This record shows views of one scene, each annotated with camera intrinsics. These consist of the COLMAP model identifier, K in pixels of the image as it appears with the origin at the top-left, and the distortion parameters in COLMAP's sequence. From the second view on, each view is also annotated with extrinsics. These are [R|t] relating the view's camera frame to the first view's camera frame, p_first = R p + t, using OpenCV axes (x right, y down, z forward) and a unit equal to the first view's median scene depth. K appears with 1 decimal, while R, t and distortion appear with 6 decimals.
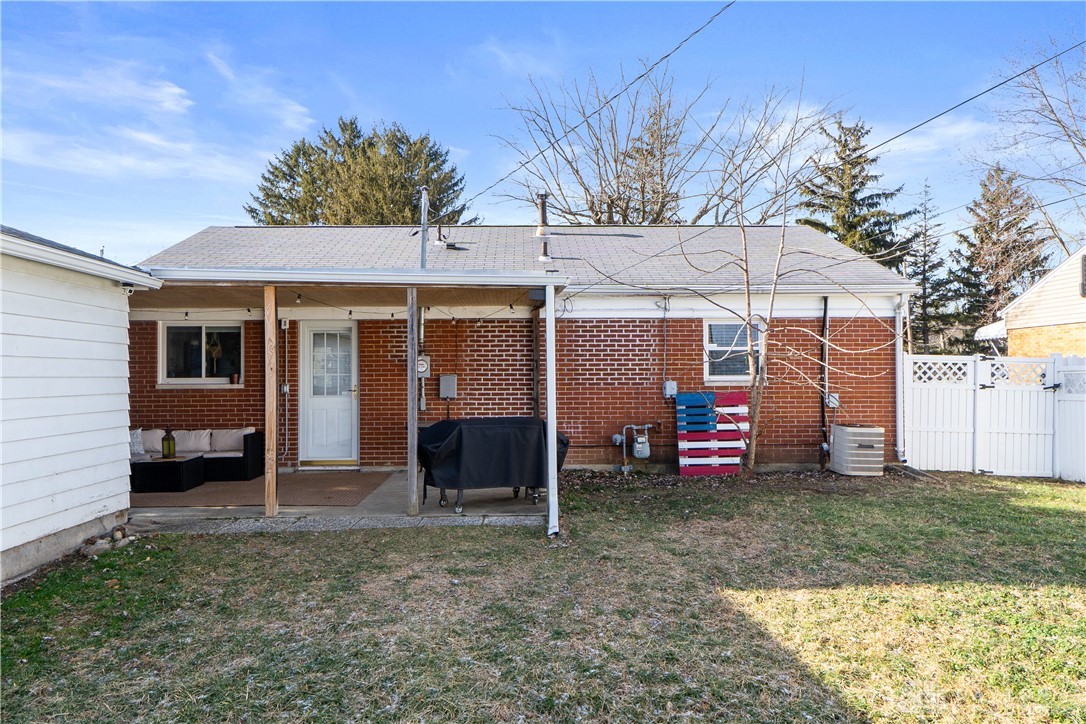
lens RADIAL K [[767.9, 0, 543.0], [0, 767.9, 362.0], [0, 0, 1]] dist [0.004423, 0.002687]
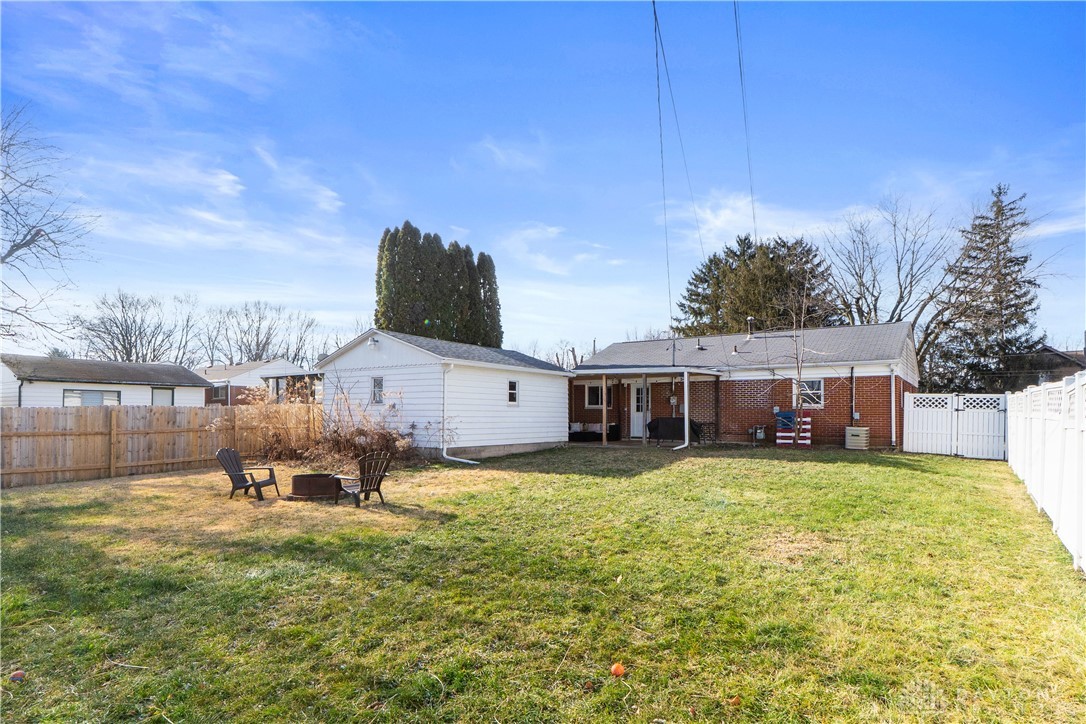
lens RADIAL K [[600.0, 0, 540.5], [0, 600.0, 390.6], [0, 0, 1]] dist [-0.003133, -0.000760]
pose [[0.804278, -0.014909, -0.594066, 0.664850], [0.001065, 0.999720, -0.023648, 0.019052], [0.594252, 0.018387, 0.804069, -0.855319]]
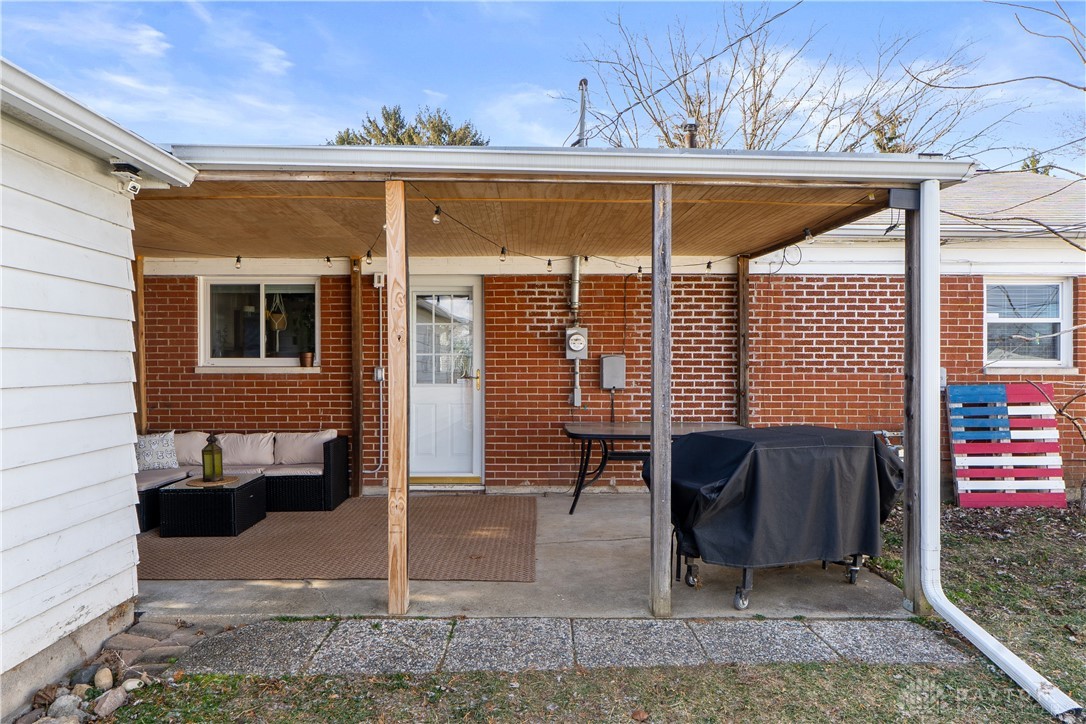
lens RADIAL K [[707.1, 0, 543.0], [0, 707.1, 362.0], [0, 0, 1]] dist [0.001985, 0.000172]
pose [[0.999702, 0.006335, -0.023575, -0.170507], [-0.005905, 0.999815, 0.018297, 0.011237], [0.023686, -0.018152, 0.999555, 0.360707]]
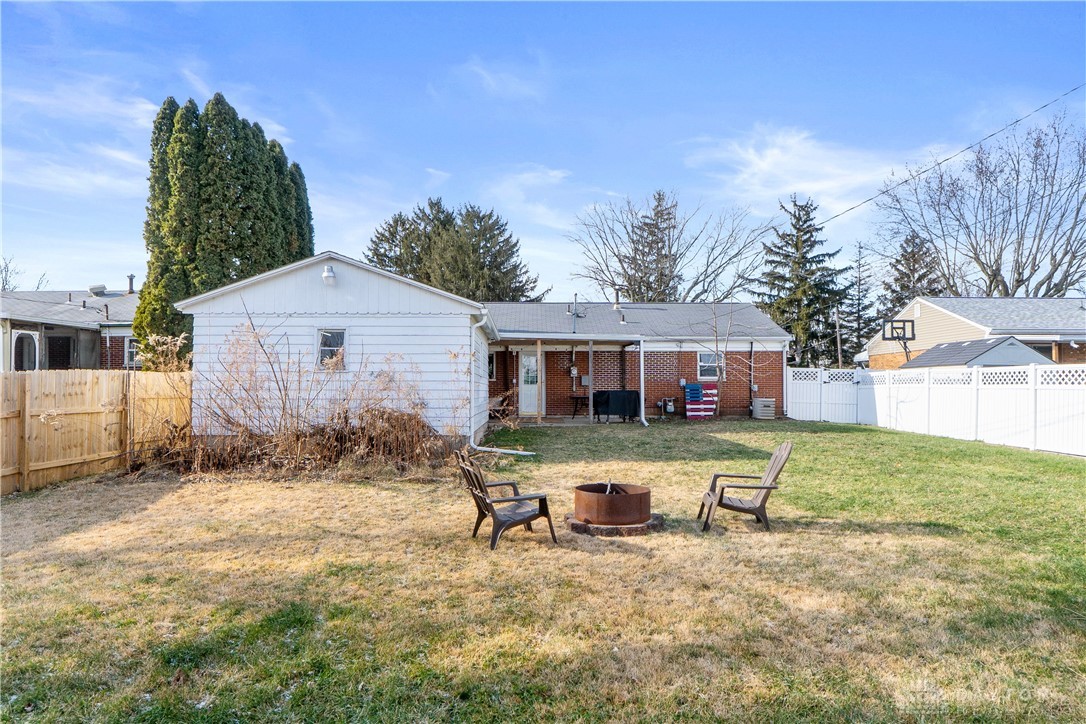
lens RADIAL K [[648.9, 0, 543.0], [0, 648.9, 362.0], [0, 0, 1]] dist [0.000508, 0.000756]
pose [[0.999768, 0.005284, -0.020870, -0.206482], [-0.005827, 0.999644, -0.026050, 0.027785], [0.020724, 0.026166, 0.999443, -0.924271]]
